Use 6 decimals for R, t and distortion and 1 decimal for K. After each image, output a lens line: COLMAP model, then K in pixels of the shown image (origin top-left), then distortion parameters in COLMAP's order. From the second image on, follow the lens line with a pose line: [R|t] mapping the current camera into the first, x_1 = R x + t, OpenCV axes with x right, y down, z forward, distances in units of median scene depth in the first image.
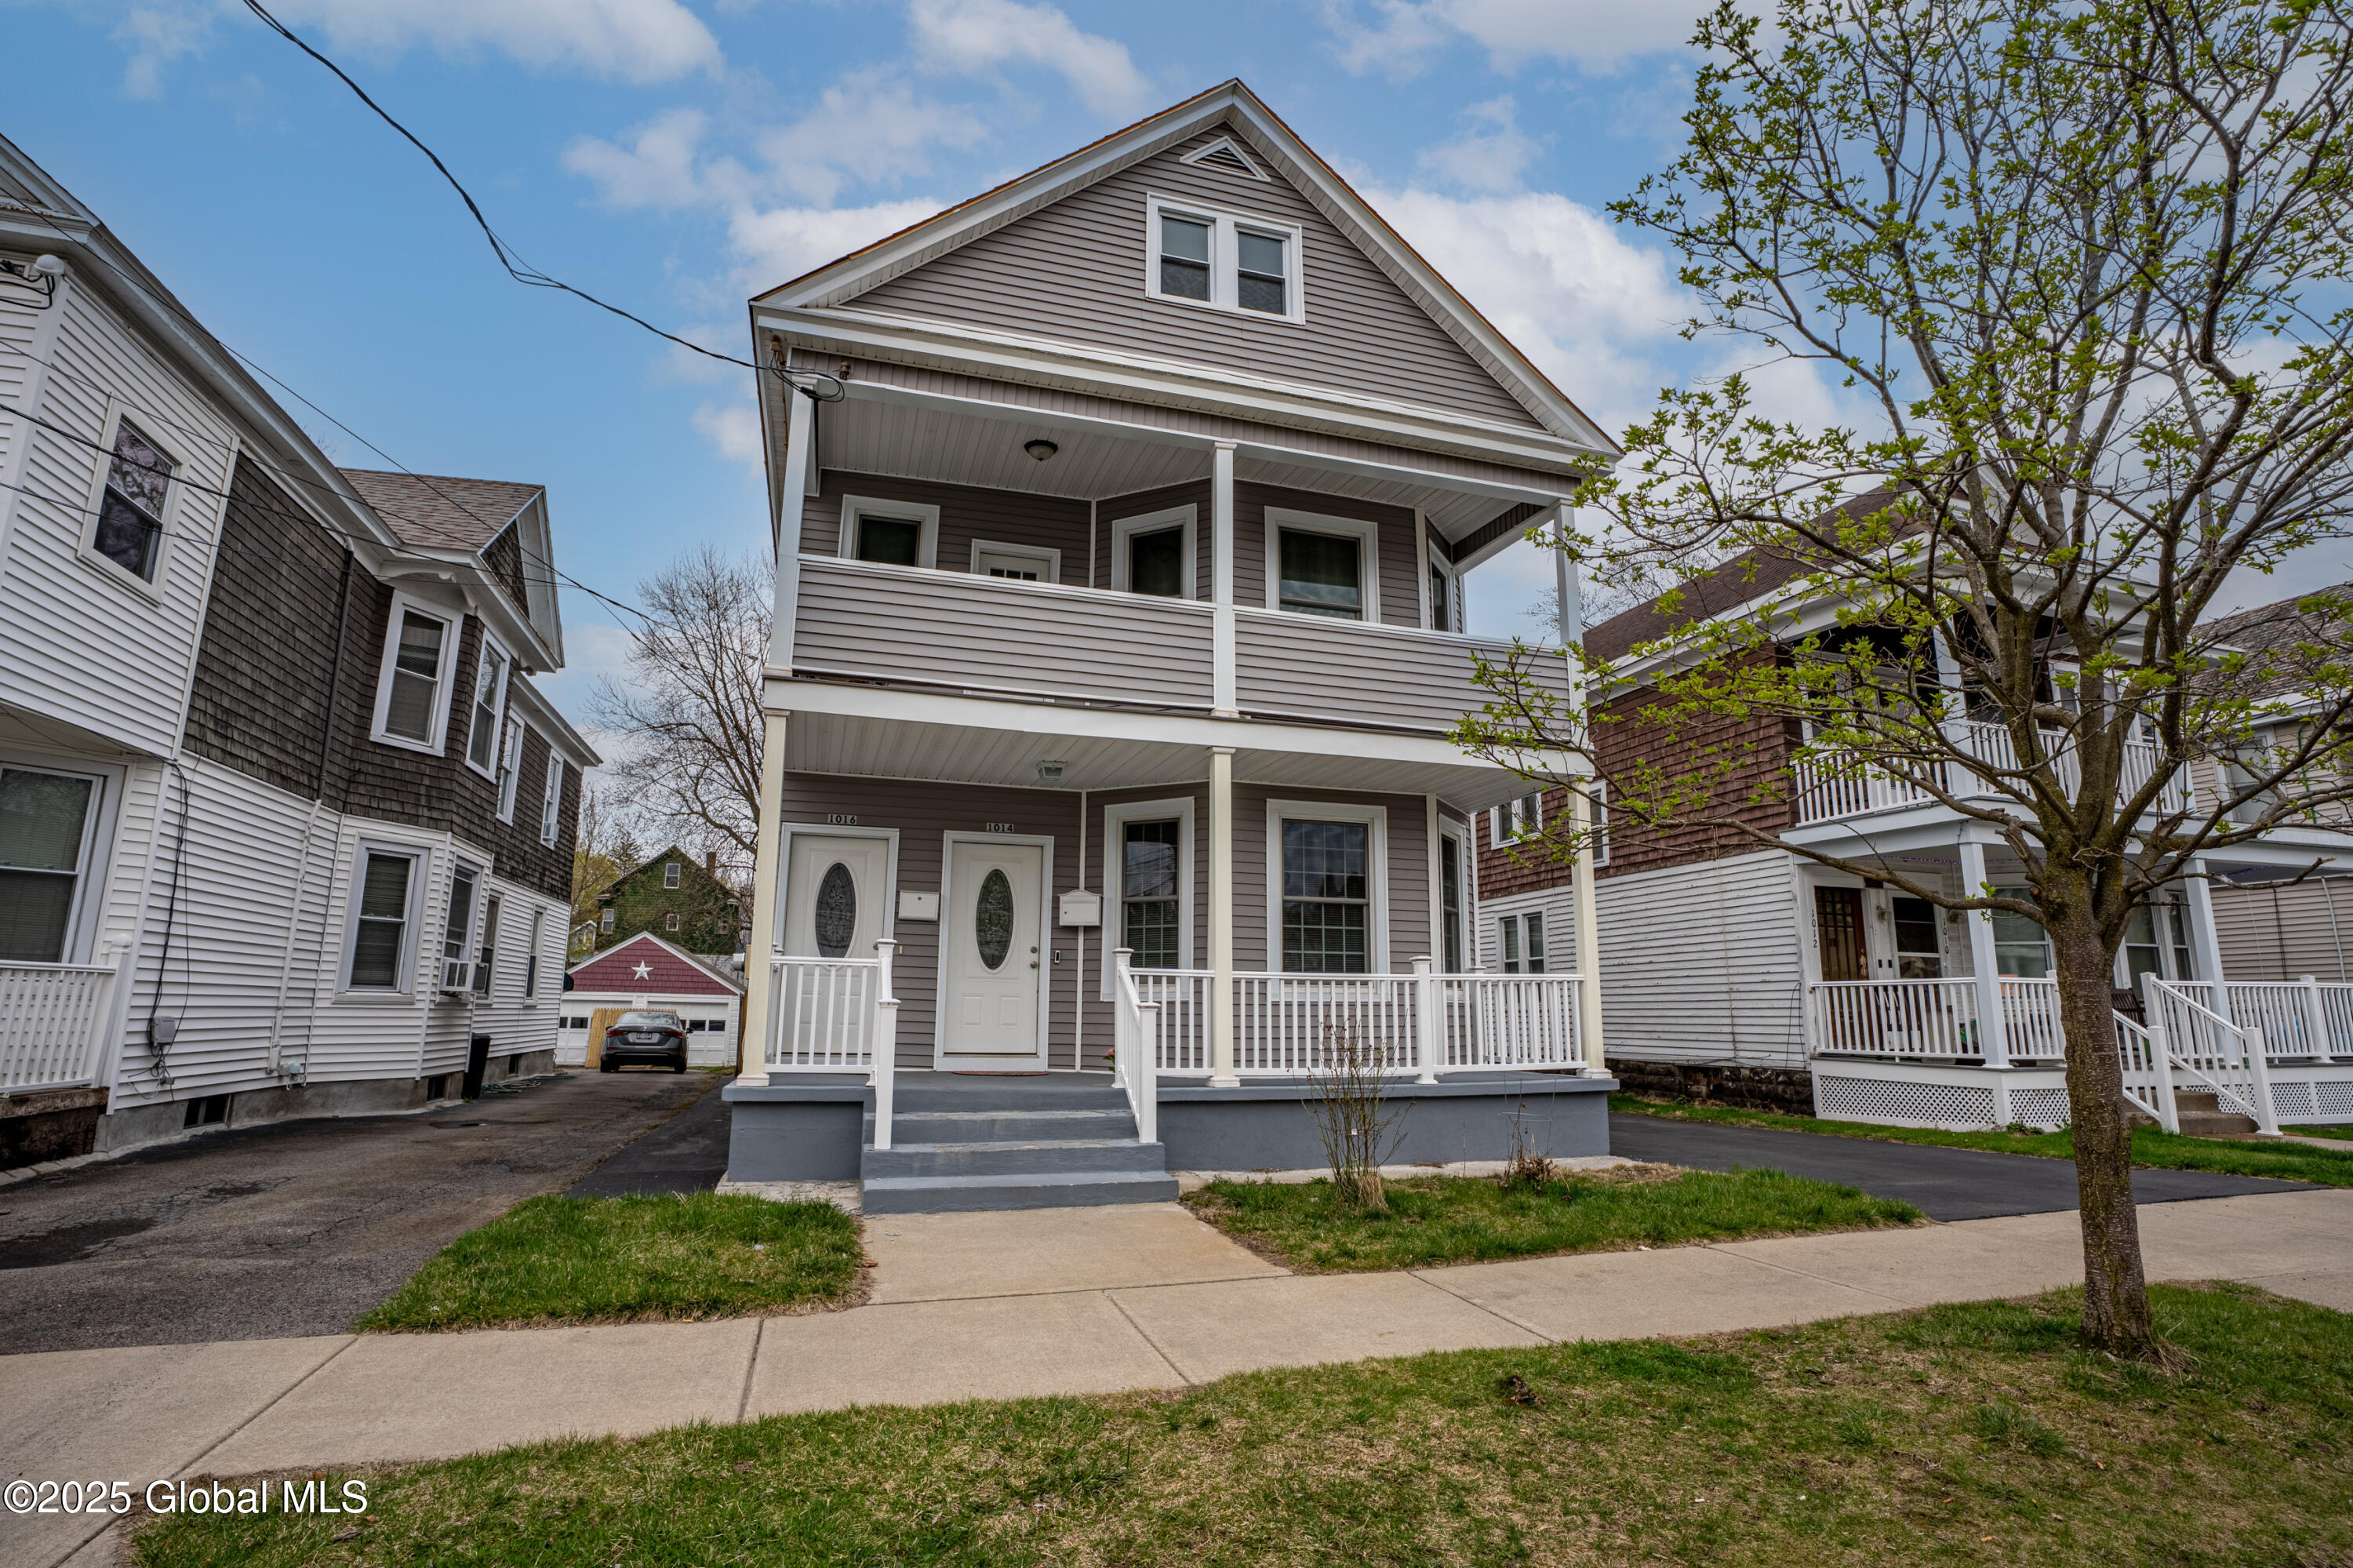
lens RADIAL K [[1093.7, 0, 1143.9], [0, 1093.7, 779.8], [0, 0, 1]] dist [-0.037286, 0.000293]
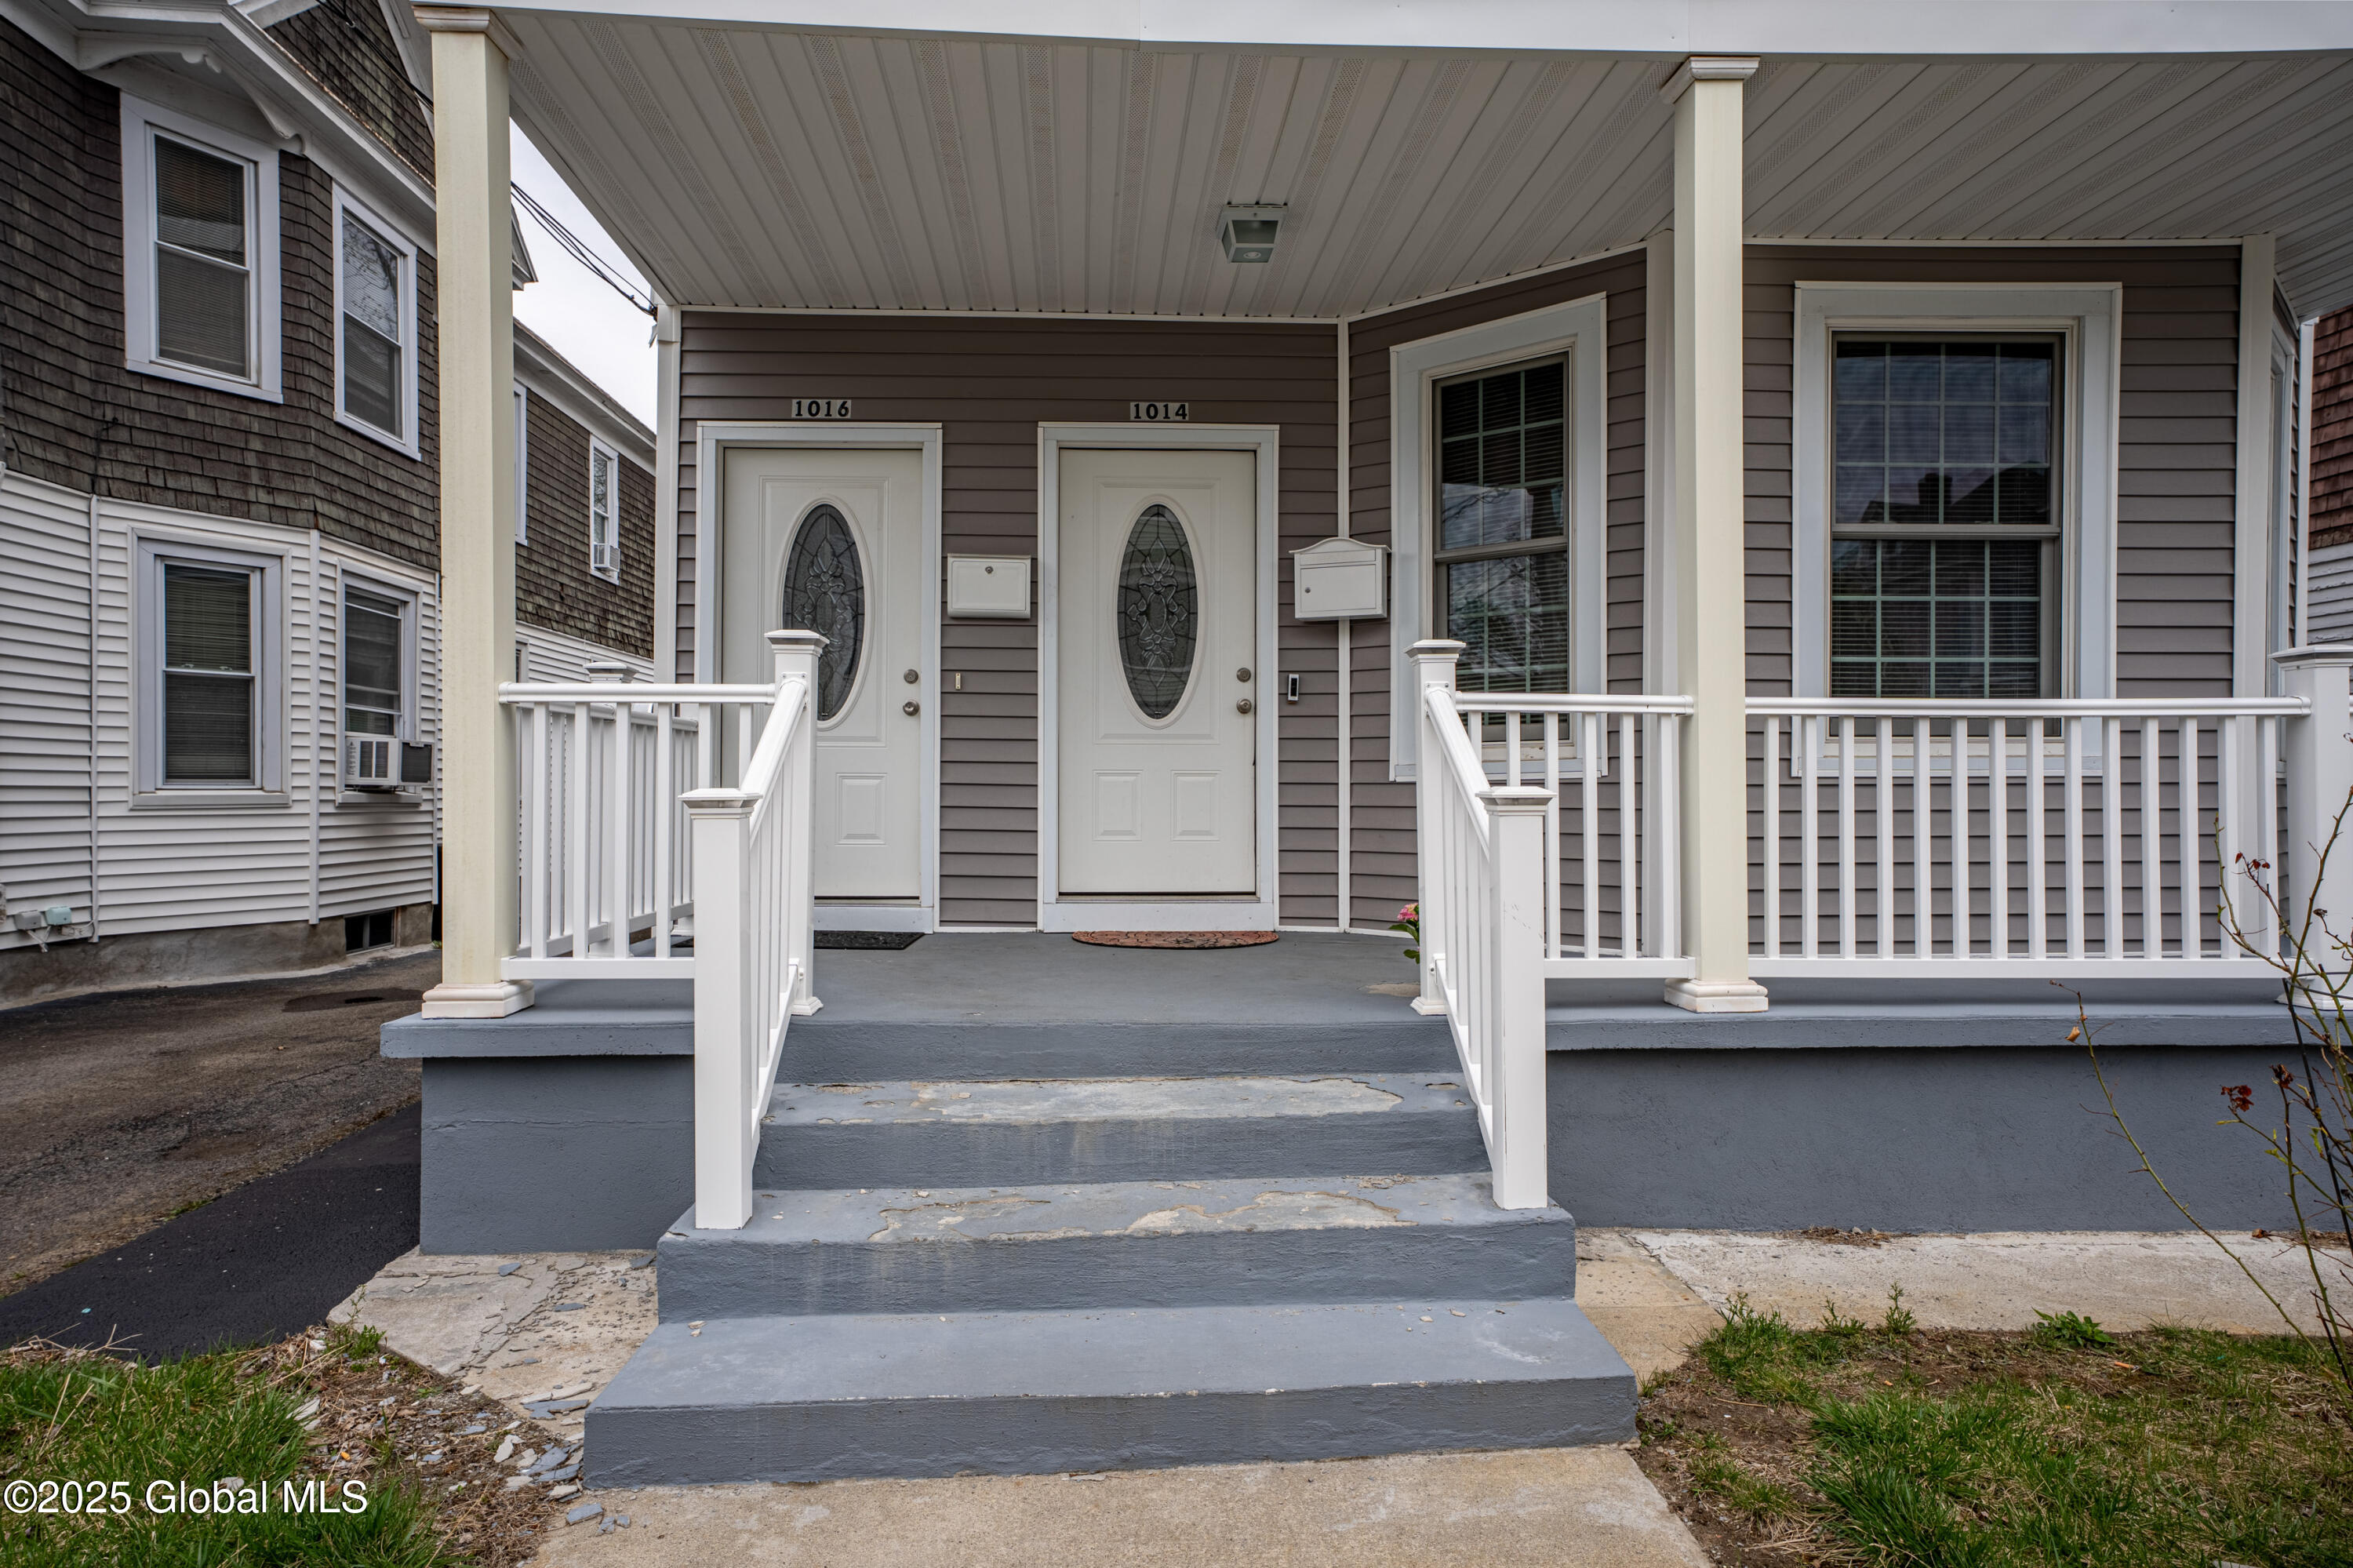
lens RADIAL K [[1328.8, 0, 1176.5], [0, 1328.8, 784.0], [0, 0, 1]] dist [-0.021321, 0.044381]
pose [[0.976447, -0.013319, -0.215344, -0.007364], [0.056416, 0.979129, 0.195251, 0.089191], [0.208249, -0.202802, 0.956820, 0.444922]]
